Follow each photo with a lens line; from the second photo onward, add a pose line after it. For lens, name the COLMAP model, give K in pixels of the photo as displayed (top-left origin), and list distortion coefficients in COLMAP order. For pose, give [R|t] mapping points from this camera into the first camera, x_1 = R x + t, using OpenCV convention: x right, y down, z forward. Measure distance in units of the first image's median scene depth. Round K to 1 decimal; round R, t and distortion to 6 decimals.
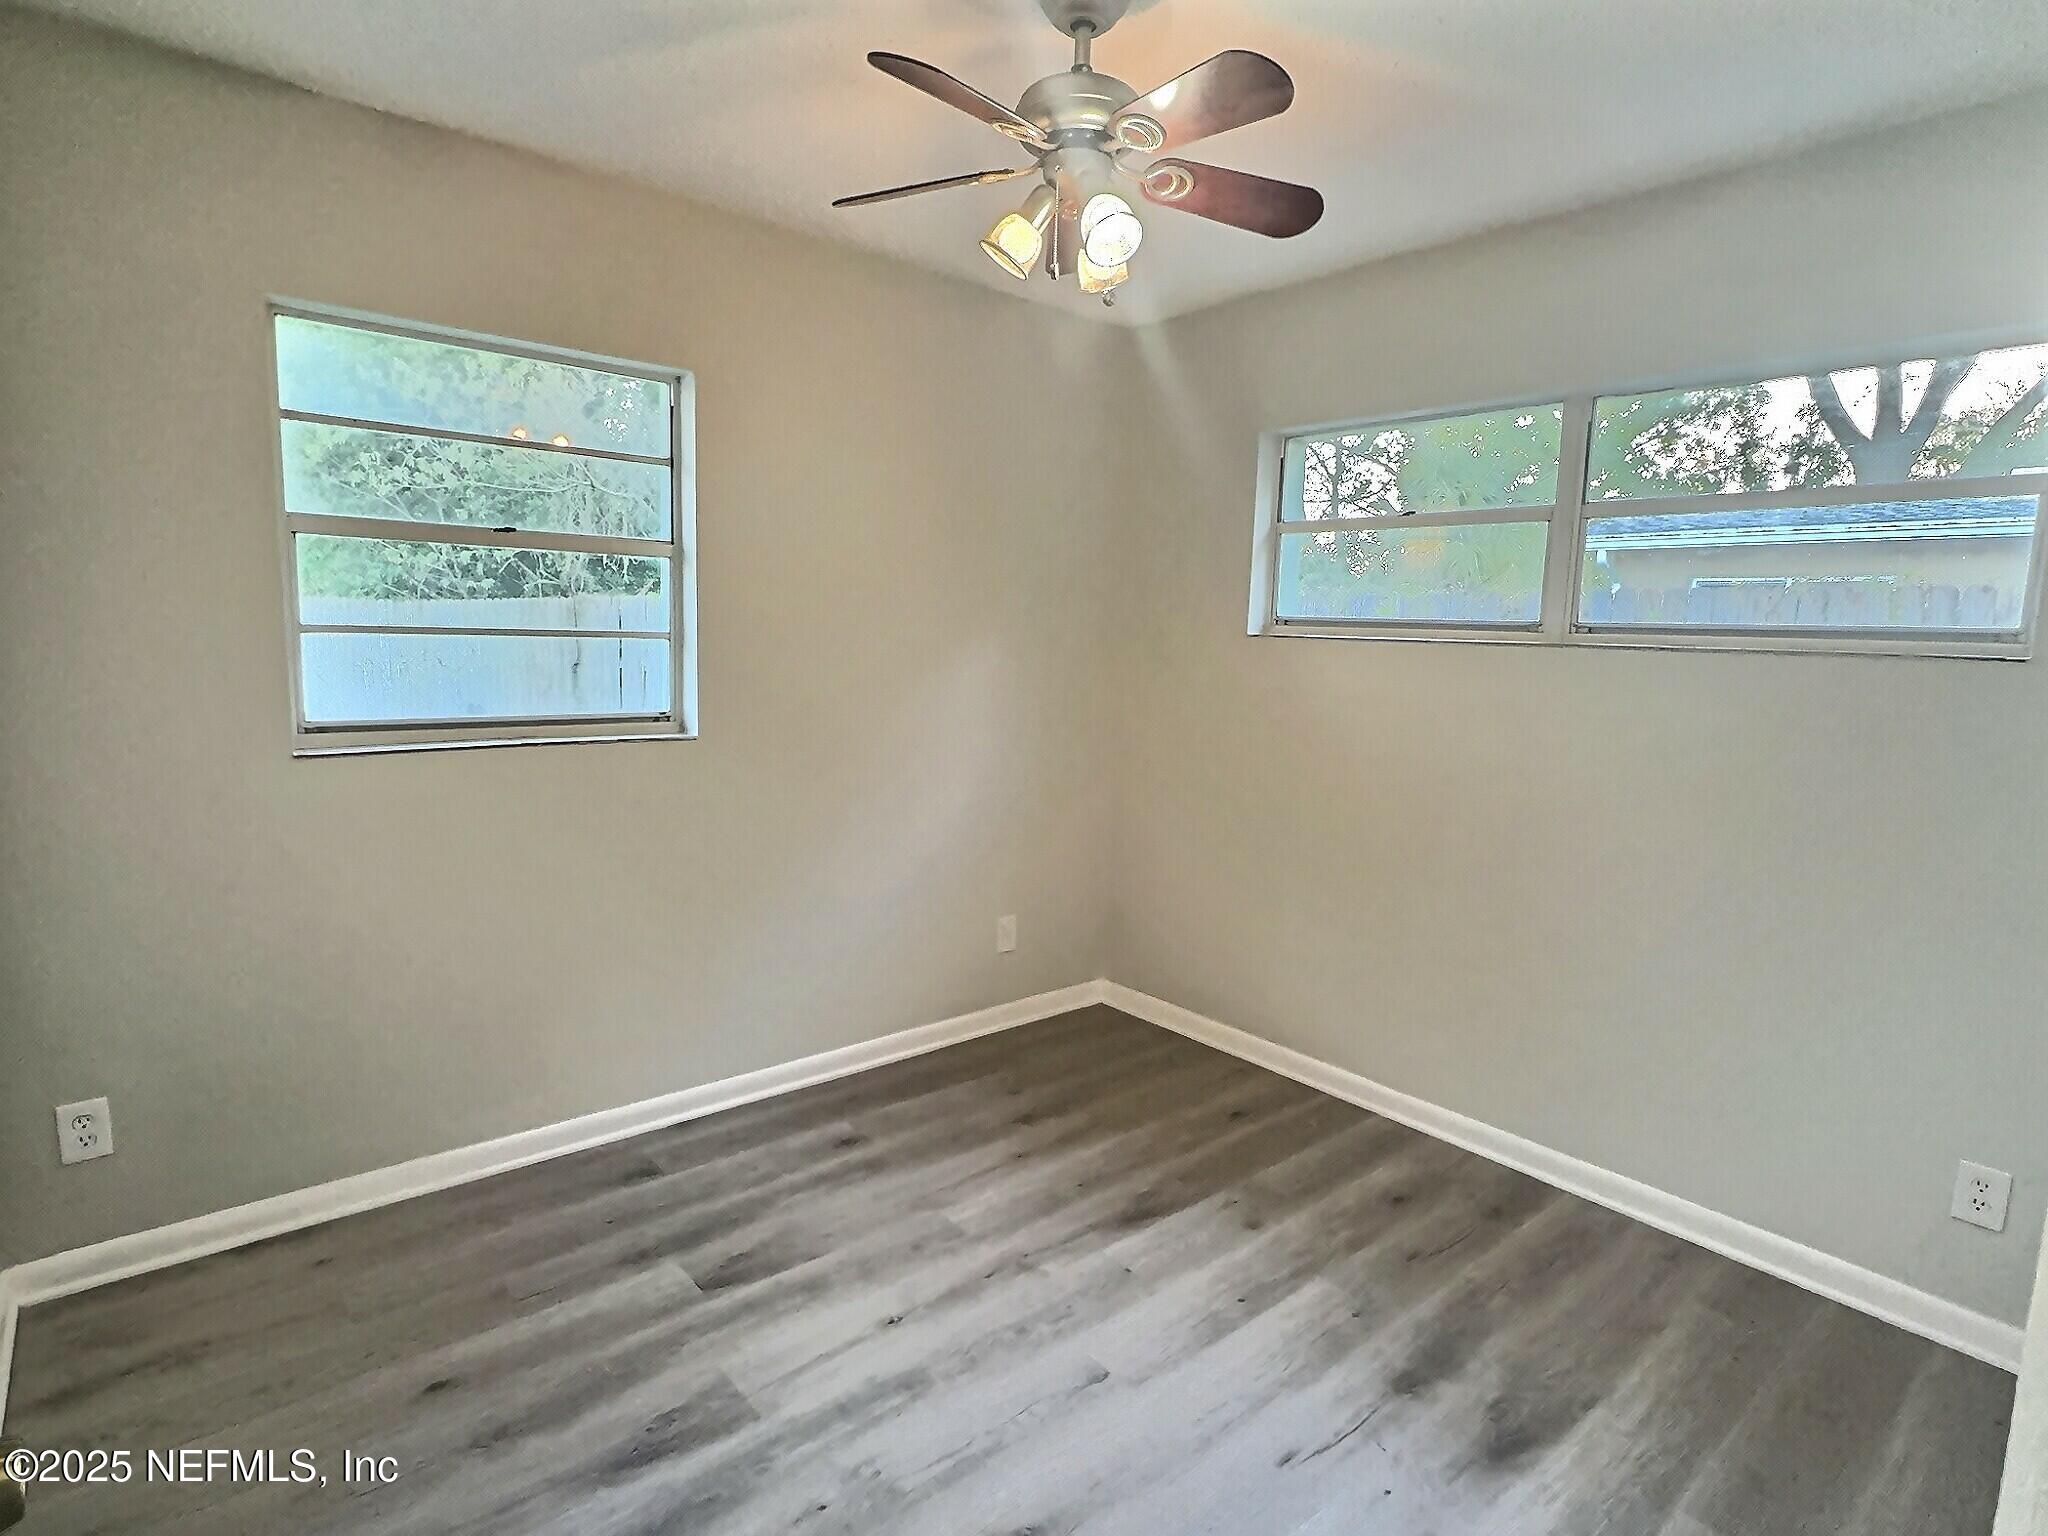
lens RADIAL K [[1087.4, 0, 1024.0], [0, 1087.4, 768.0], [0, 0, 1]] dist [0.003839, 0.000925]
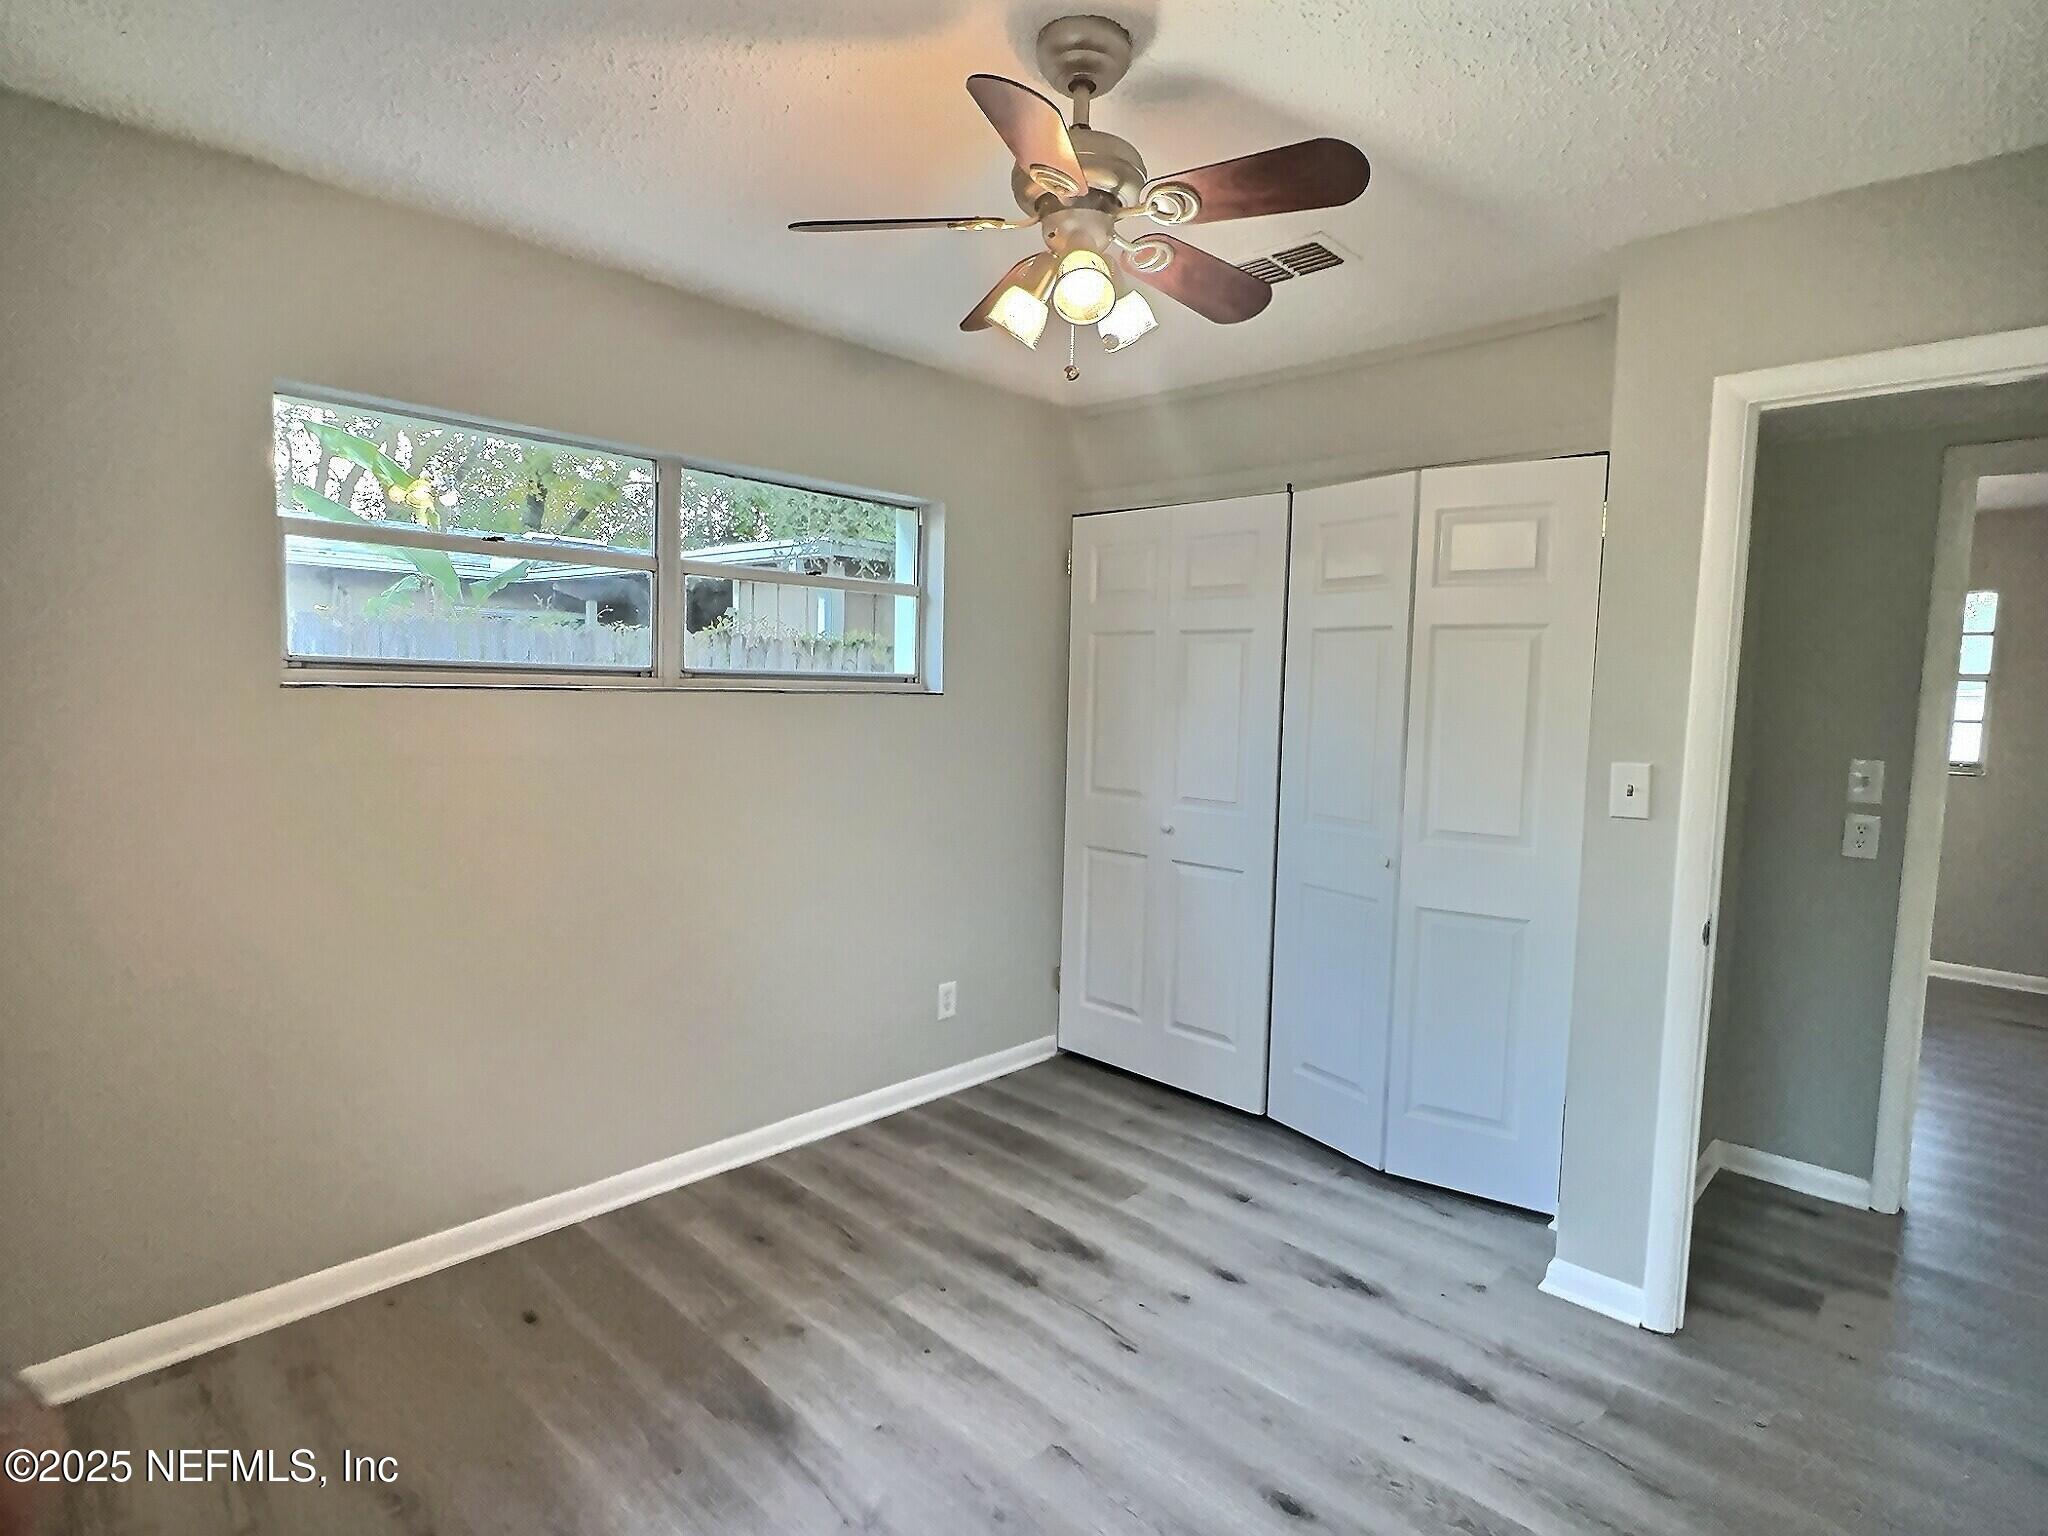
lens RADIAL K [[1056.9, 0, 1023.2], [0, 1056.9, 780.5], [0, 0, 1]] dist [-0.001643, -0.000134]
pose [[-0.103218, -0.118922, 0.987524, -0.671114], [0.106758, 0.985767, 0.129869, -0.141290], [-0.988913, 0.118830, -0.089053, 0.880468]]
